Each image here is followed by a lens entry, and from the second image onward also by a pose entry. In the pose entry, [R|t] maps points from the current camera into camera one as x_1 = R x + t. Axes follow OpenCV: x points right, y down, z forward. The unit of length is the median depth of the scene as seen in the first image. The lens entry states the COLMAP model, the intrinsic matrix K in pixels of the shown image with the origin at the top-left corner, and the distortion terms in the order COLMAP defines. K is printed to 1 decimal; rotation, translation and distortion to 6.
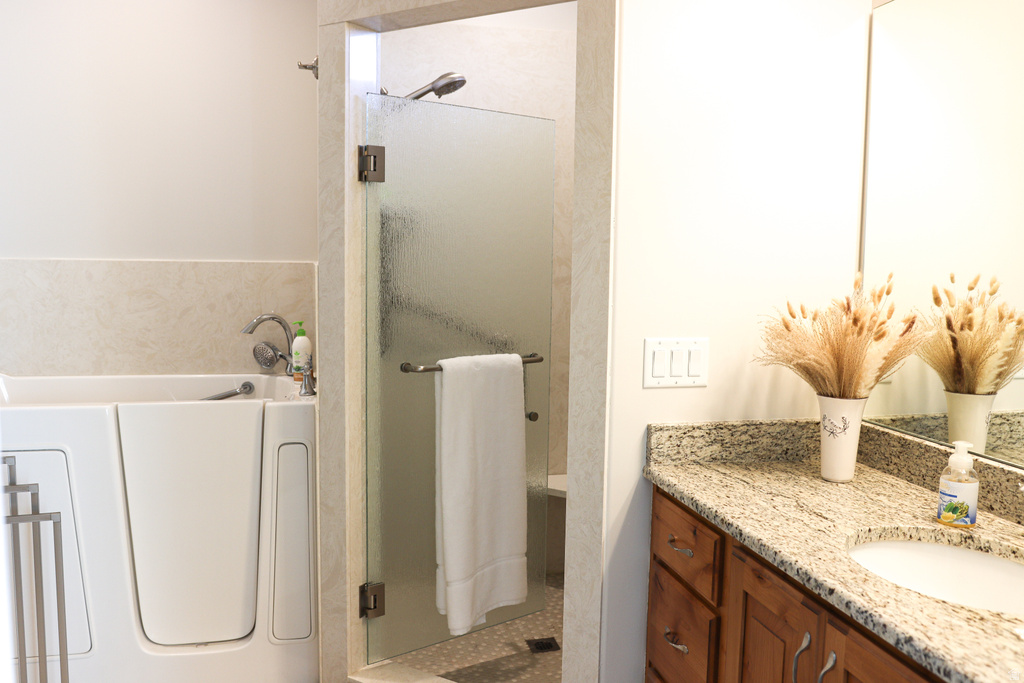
lens RADIAL K [[865.2, 0, 512.0], [0, 865.2, 341.5], [0, 0, 1]] dist [-0.101916, 0.099441]
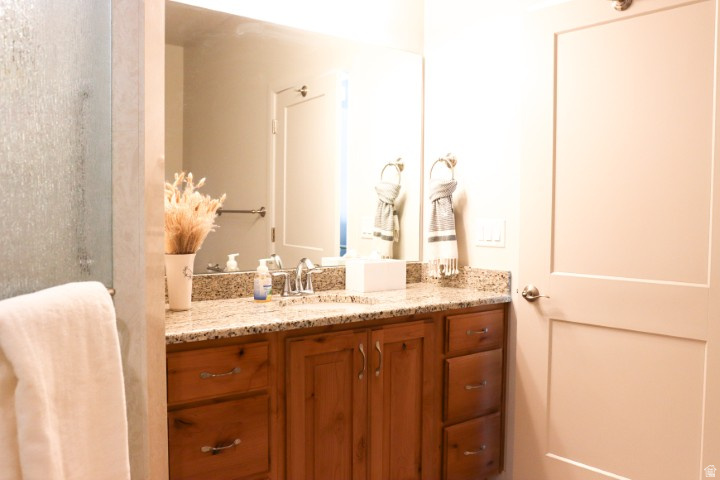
lens RADIAL K [[608.3, 0, 360.0], [0, 608.3, 240.0], [0, 0, 1]] dist [-0.101916, 0.099441]
pose [[-0.417433, -0.057201, 0.906906, -0.695959], [0.074274, 0.992530, 0.096789, -0.038427], [-0.905667, 0.107762, -0.410066, 1.122121]]
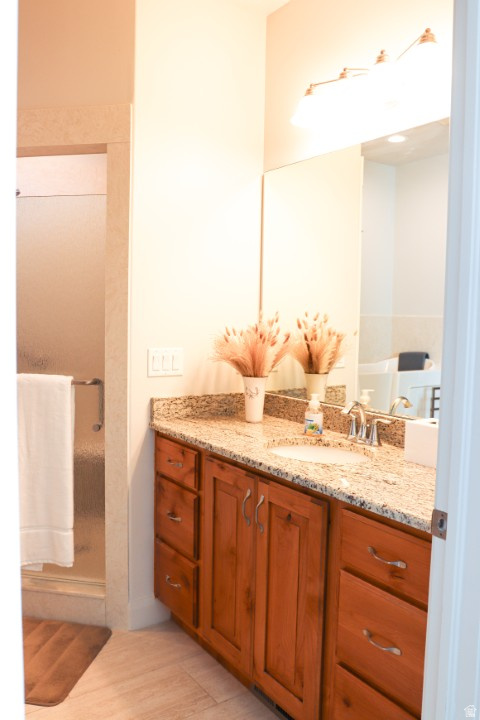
lens RADIAL K [[590.9, 0, 240.0], [0, 590.9, 360.0], [0, 0, 1]] dist [-0.101050, -0.001752]
pose [[0.929415, -0.024886, 0.368195, -0.119629], [0.031322, 0.999443, -0.011513, 0.040422], [-0.367704, 0.022233, 0.929677, -0.194060]]
